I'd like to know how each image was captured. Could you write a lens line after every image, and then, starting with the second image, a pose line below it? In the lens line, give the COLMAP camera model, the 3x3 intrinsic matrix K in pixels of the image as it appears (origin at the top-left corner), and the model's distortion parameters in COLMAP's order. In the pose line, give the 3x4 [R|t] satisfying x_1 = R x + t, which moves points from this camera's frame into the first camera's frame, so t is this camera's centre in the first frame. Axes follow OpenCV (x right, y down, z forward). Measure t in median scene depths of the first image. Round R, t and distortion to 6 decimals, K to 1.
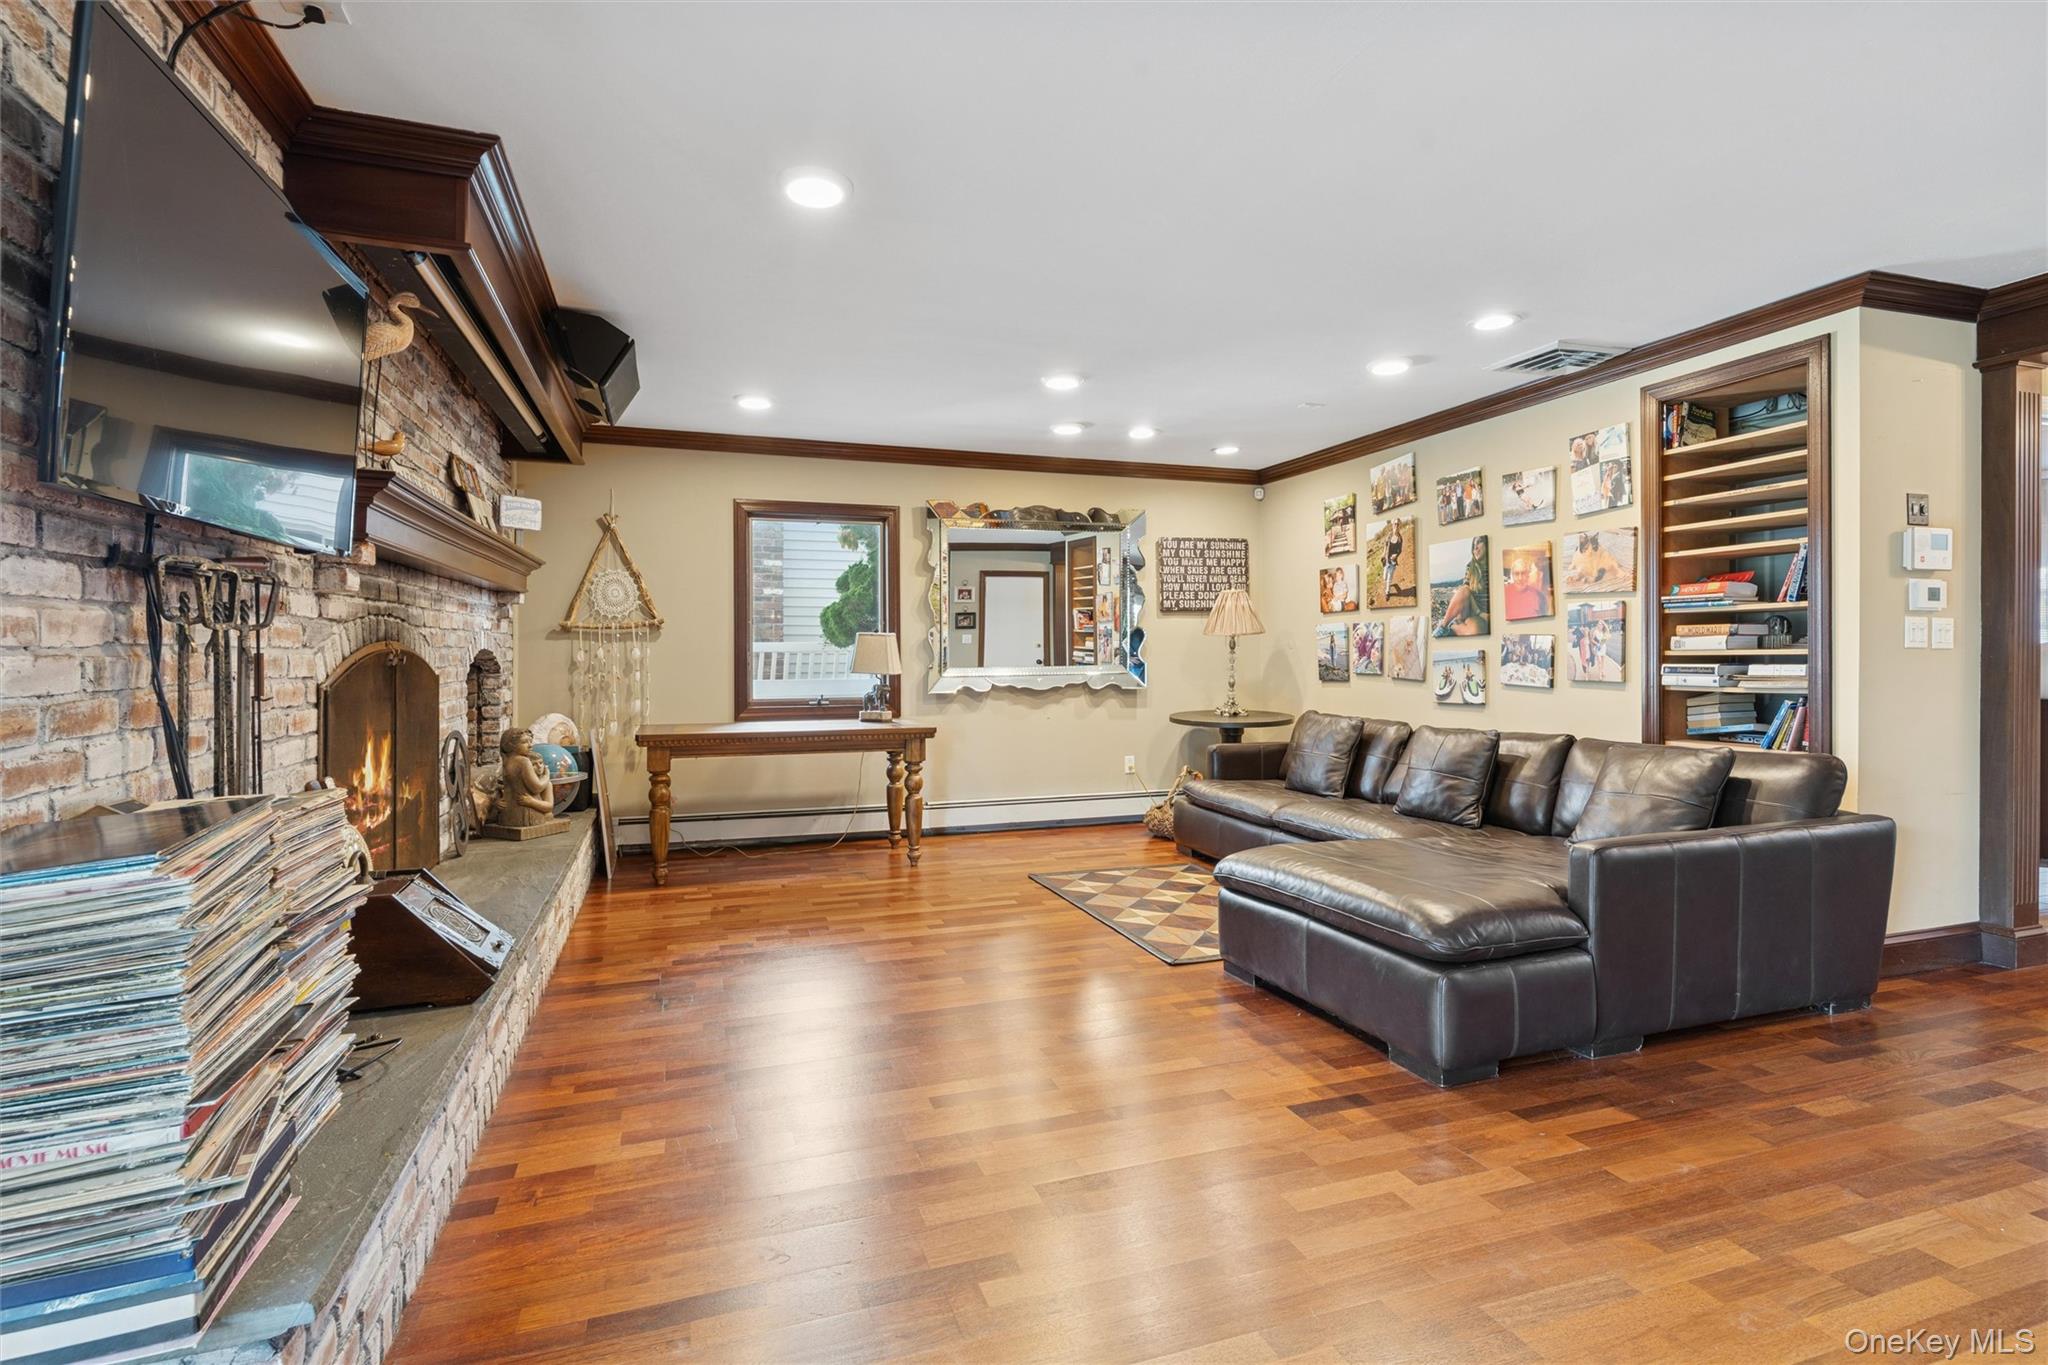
lens RADIAL K [[977.5, 0, 1025.9], [0, 977.5, 657.3], [0, 0, 1]] dist [0.000959, 0.000054]
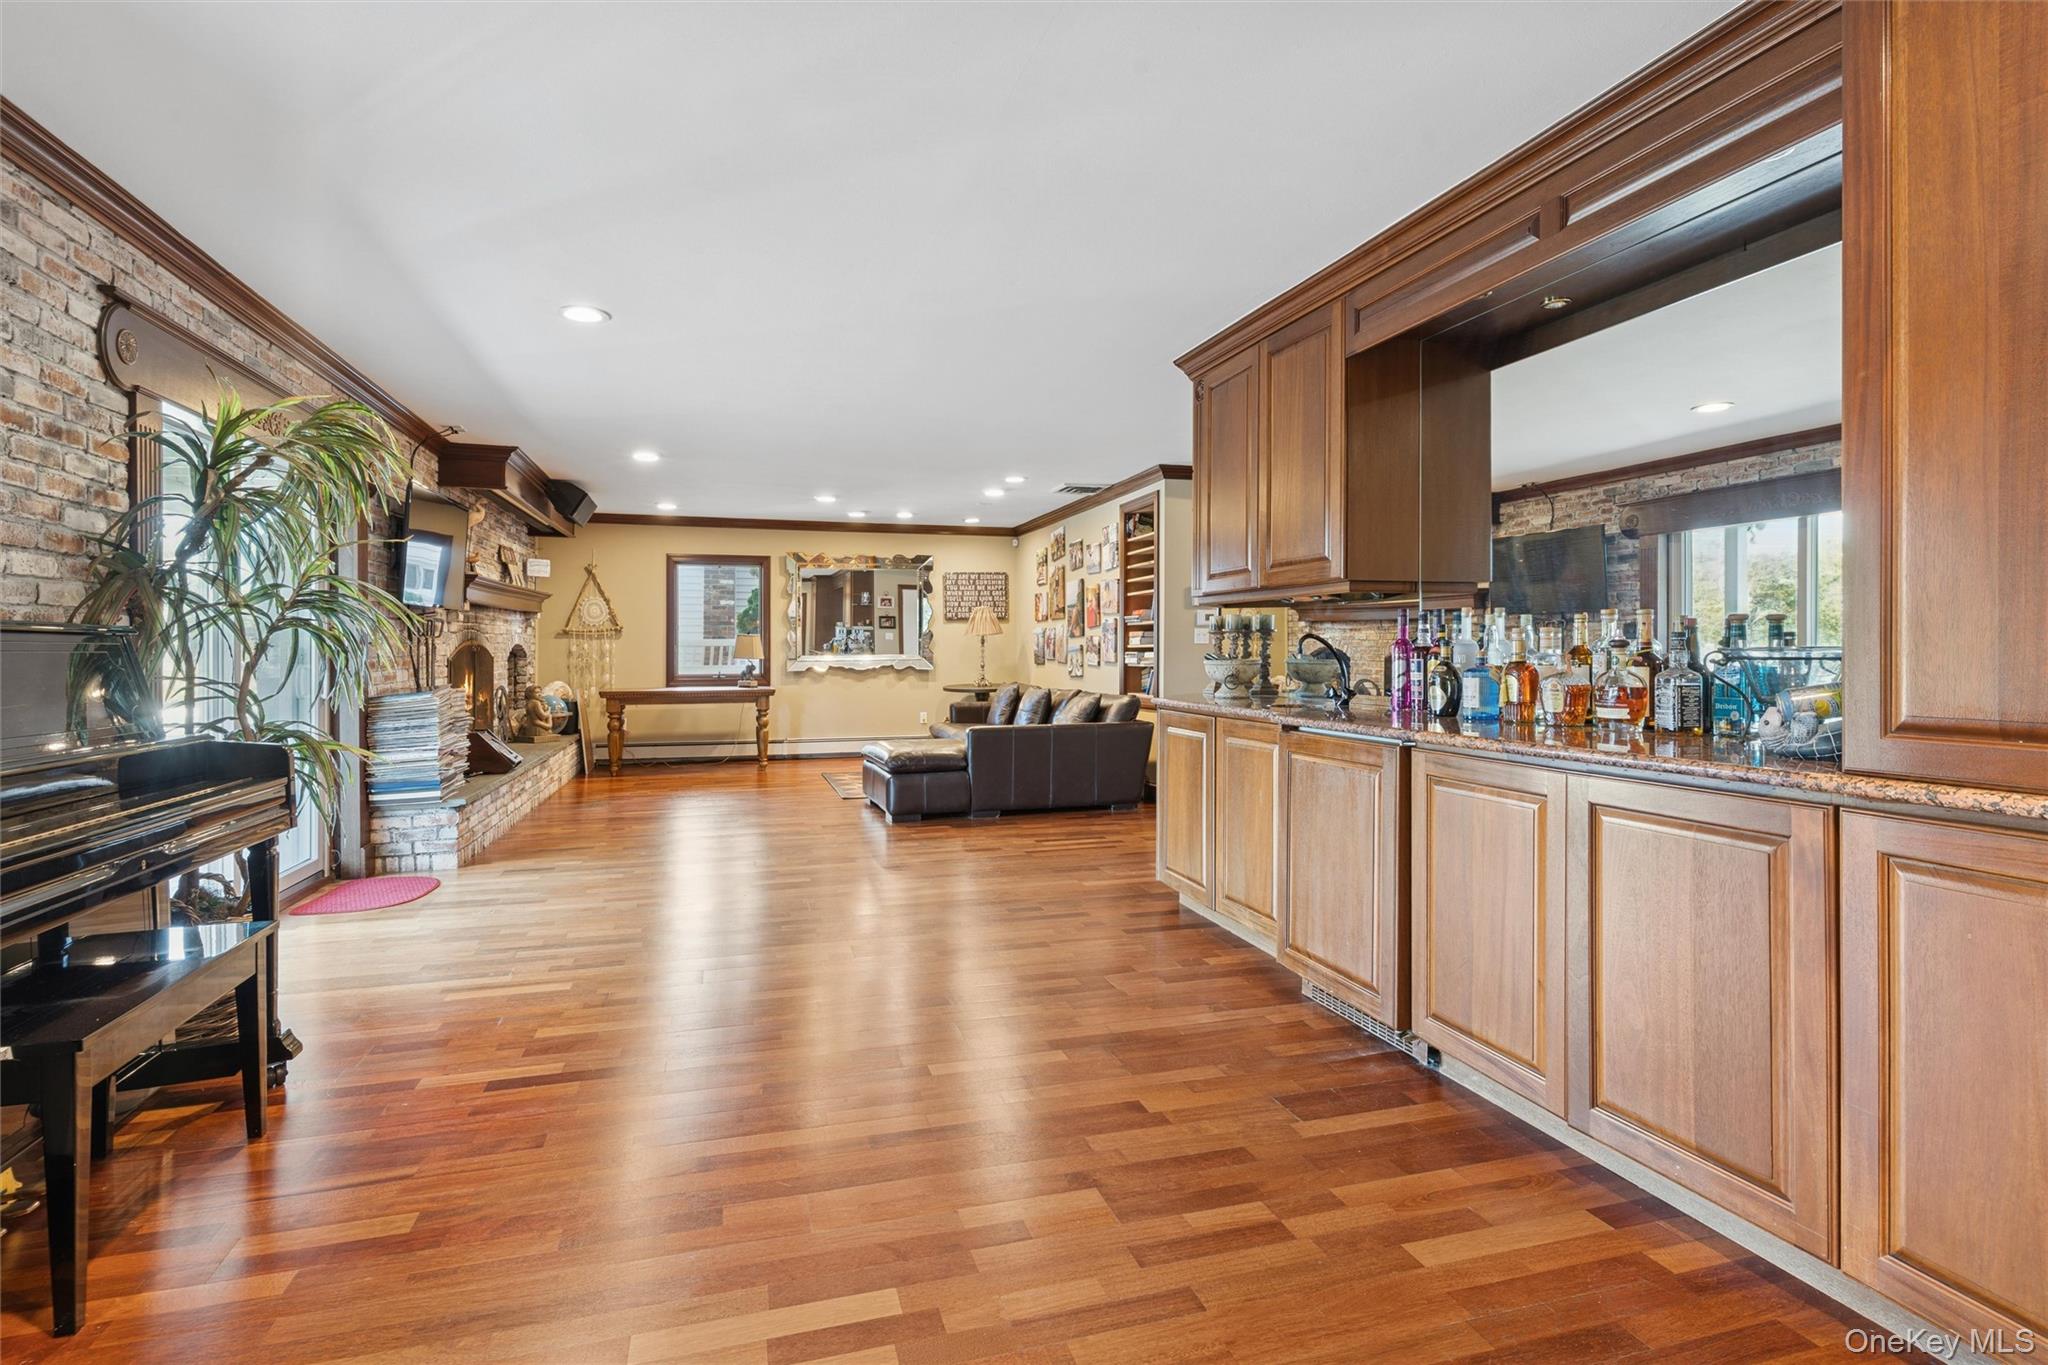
lens RADIAL K [[997.1, 0, 1035.3], [0, 997.1, 643.0], [0, 0, 1]] dist [0.000743, -0.000232]
pose [[0.999200, 0.000249, -0.039991, 0.420105], [-0.000622, 0.999956, -0.009324, 0.005766], [0.039987, 0.009342, 0.999157, -0.710061]]
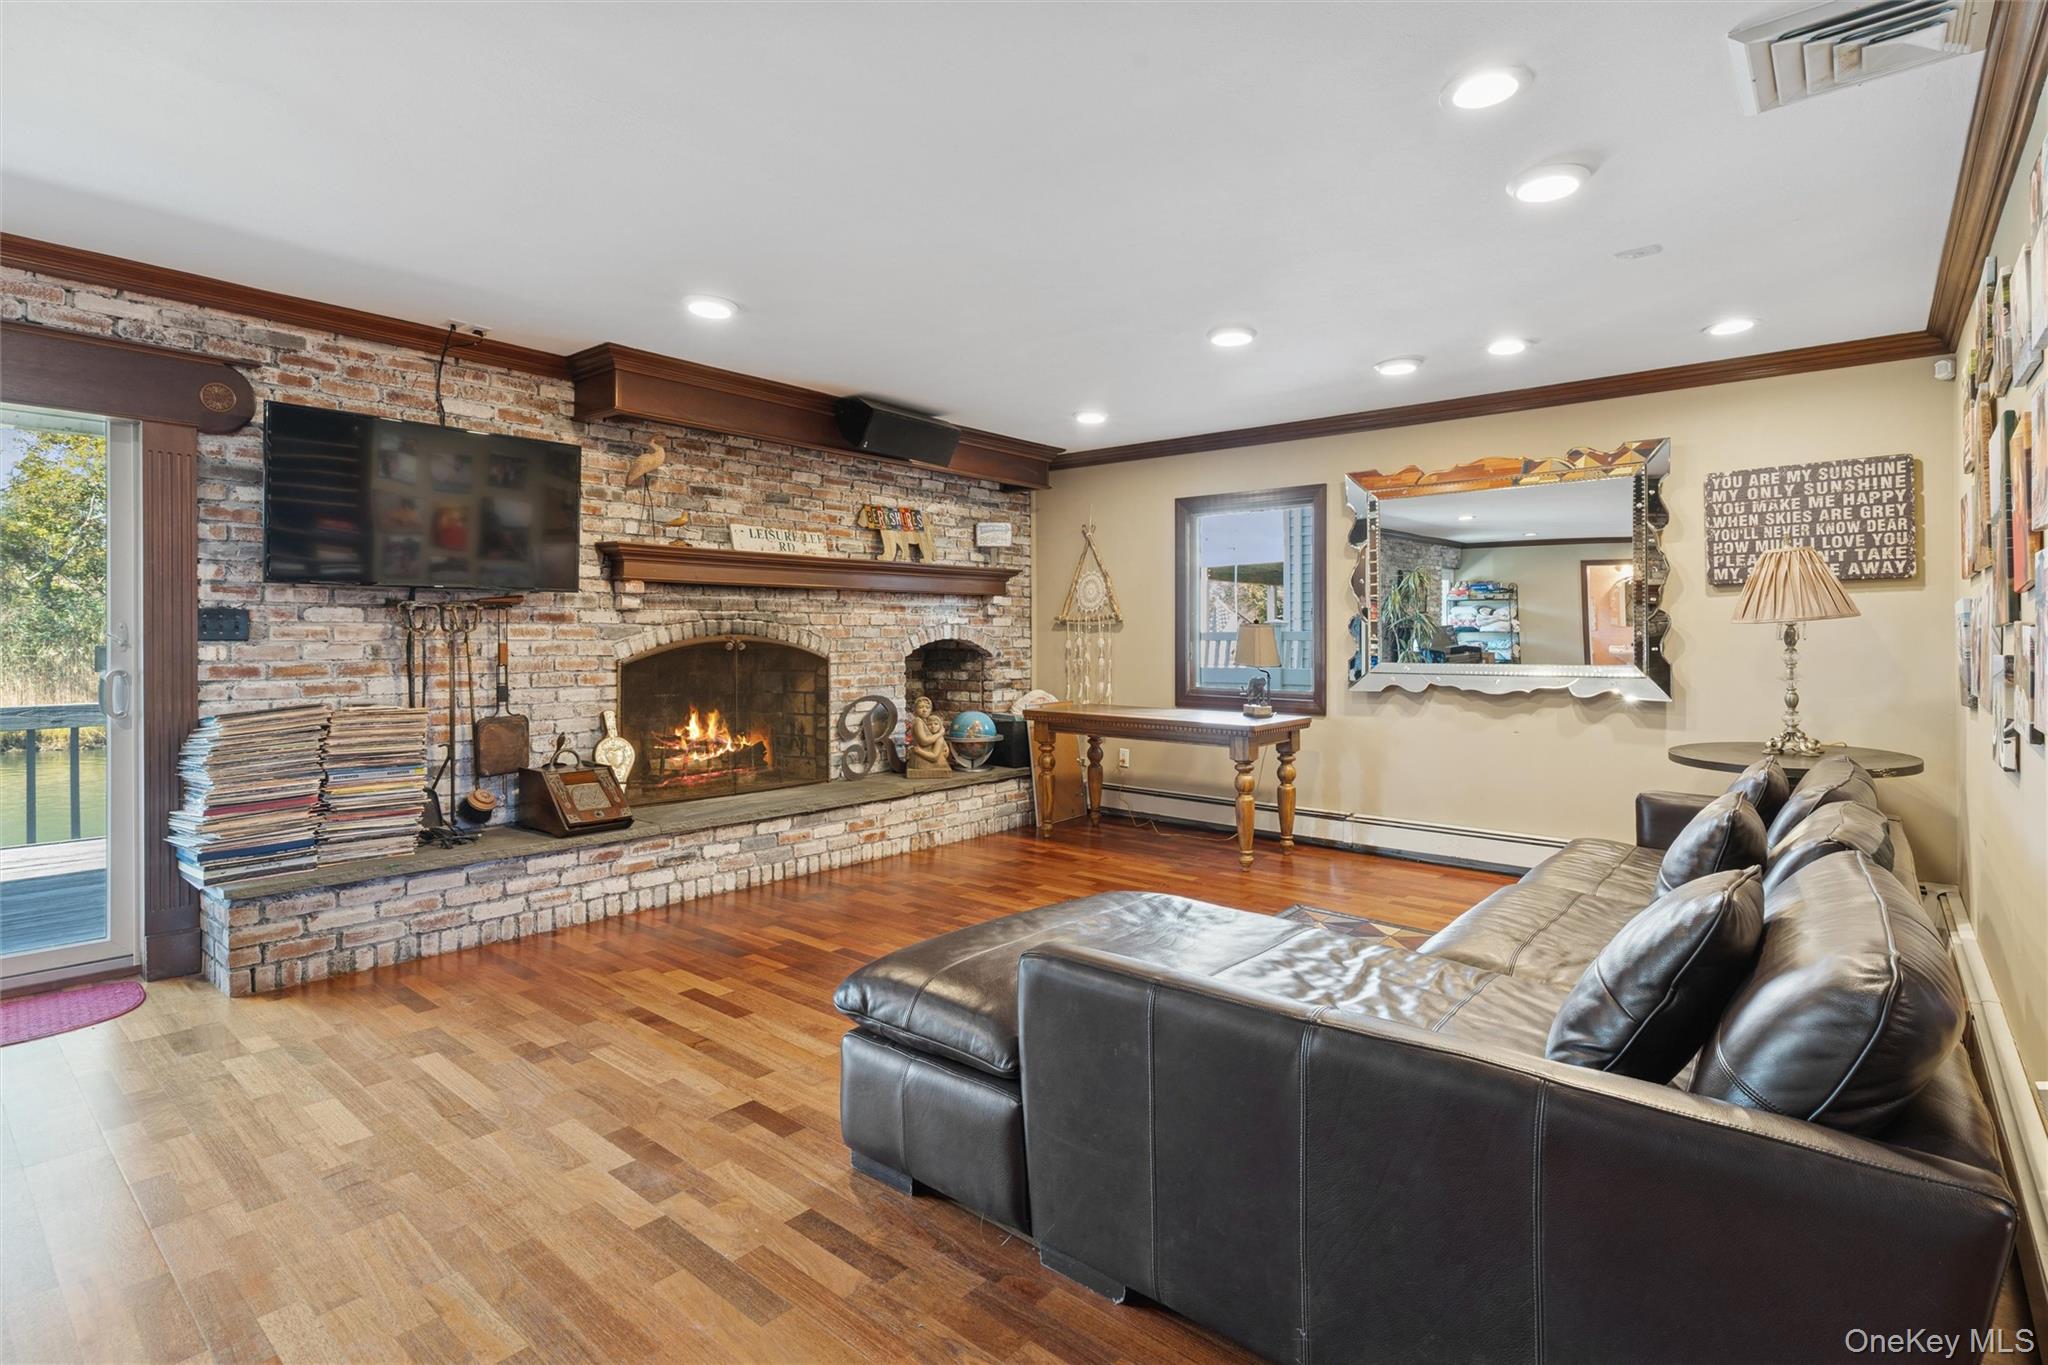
lens RADIAL K [[997.1, 0, 1035.3], [0, 997.1, 643.0], [0, 0, 1]] dist [0.000743, -0.000232]
pose [[0.516304, 0.010672, -0.856339, 0.584157], [-0.009403, 0.999933, 0.006793, -0.010822], [0.856354, 0.004545, 0.516369, 0.321551]]
